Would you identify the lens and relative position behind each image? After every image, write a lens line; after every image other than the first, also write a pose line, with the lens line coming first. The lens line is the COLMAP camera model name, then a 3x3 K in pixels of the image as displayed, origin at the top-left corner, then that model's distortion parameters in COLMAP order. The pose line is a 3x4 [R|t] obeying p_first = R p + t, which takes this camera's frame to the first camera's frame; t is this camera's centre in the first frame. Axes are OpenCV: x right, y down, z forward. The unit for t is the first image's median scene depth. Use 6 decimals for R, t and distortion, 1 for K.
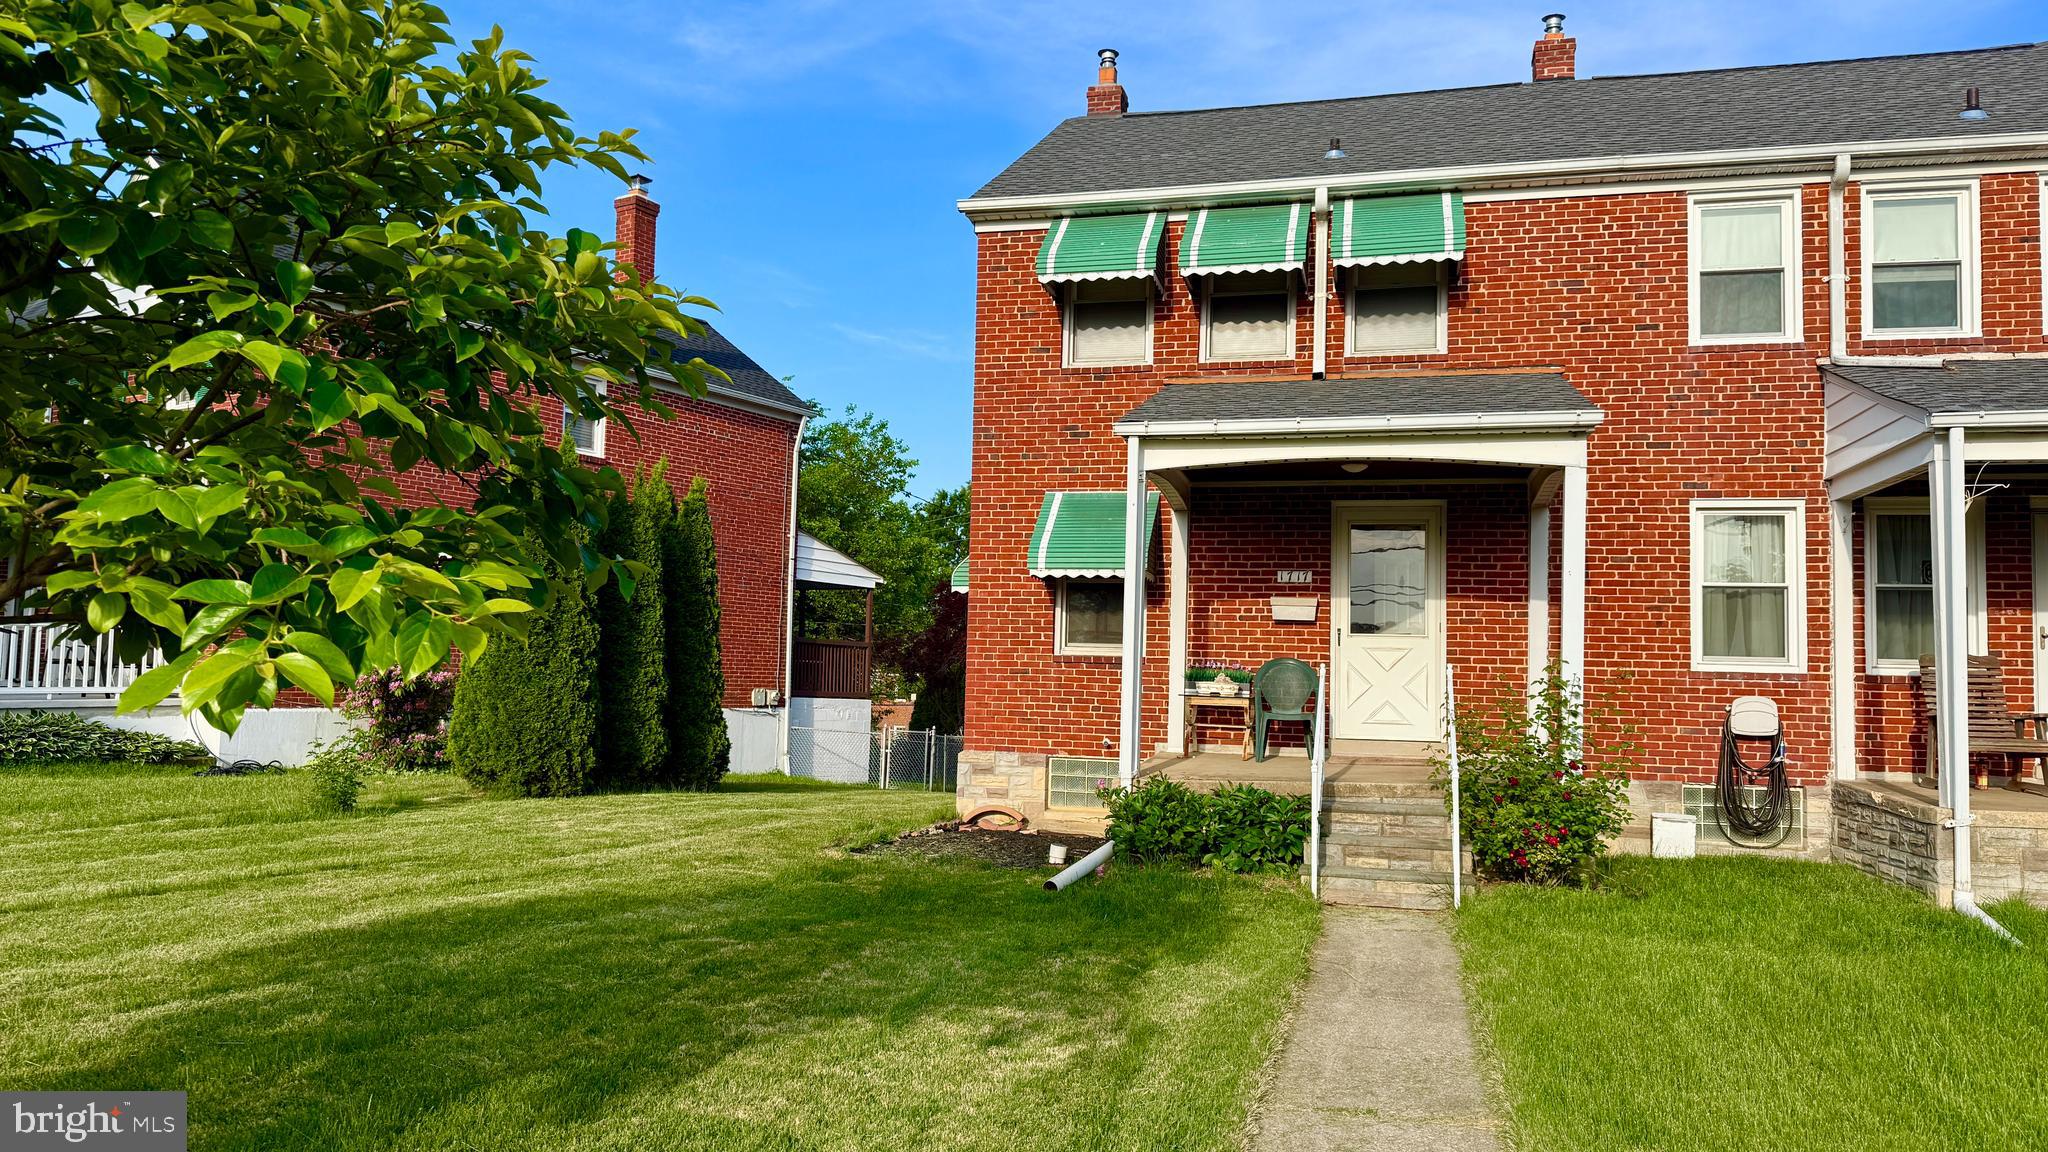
lens RADIAL K [[1417.7, 0, 1022.7], [0, 1417.7, 607.2], [0, 0, 1]] dist [0.069623, -0.178601]
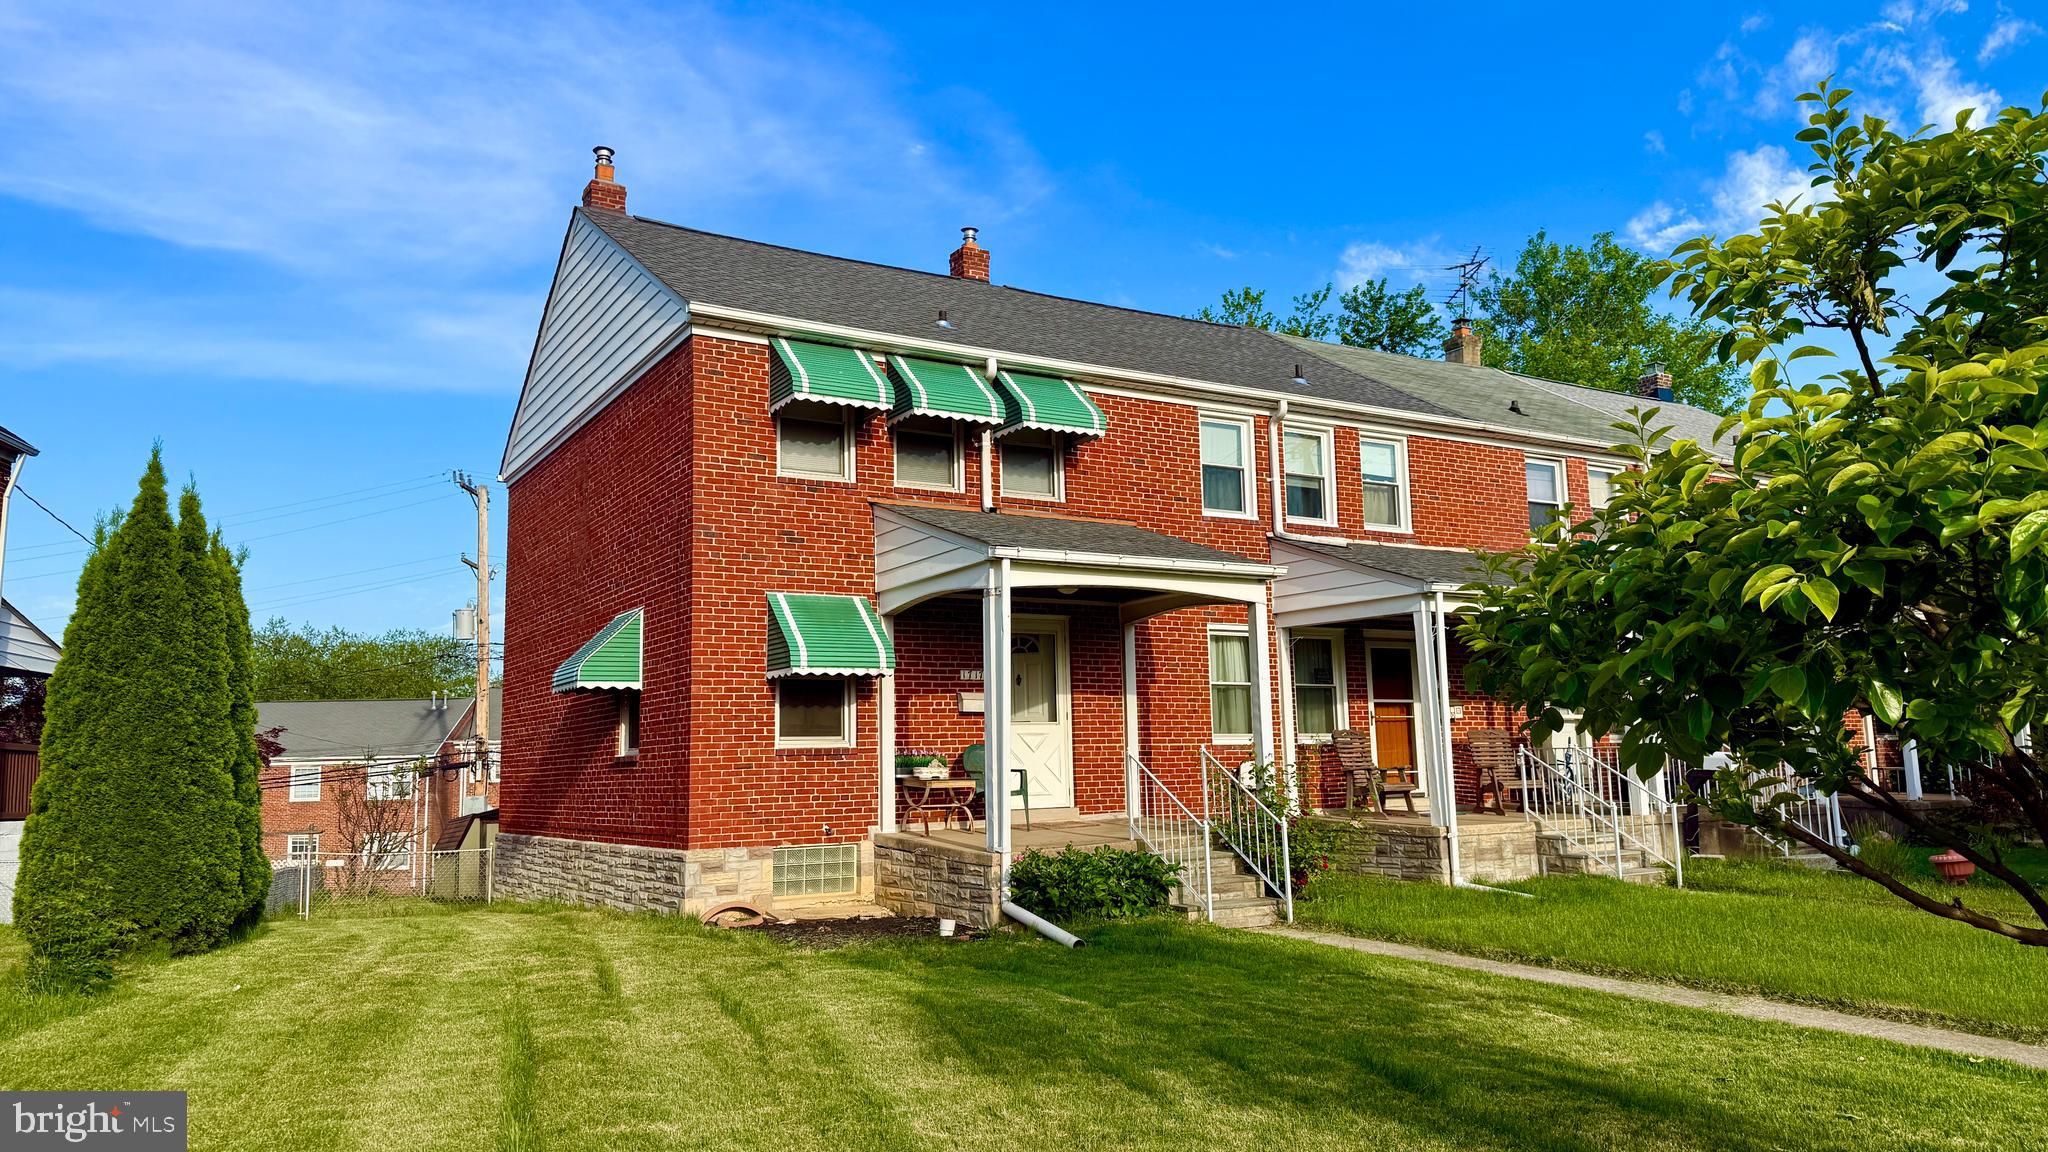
lens RADIAL K [[1386.4, 0, 1024.0], [0, 1386.4, 576.0], [0, 0, 1]] dist [0.047717, -0.002380]
pose [[0.690467, 0.055718, 0.721215, -0.595719], [0.001401, 0.996924, -0.078360, -0.012749], [-0.723362, 0.055115, 0.688265, 0.158813]]
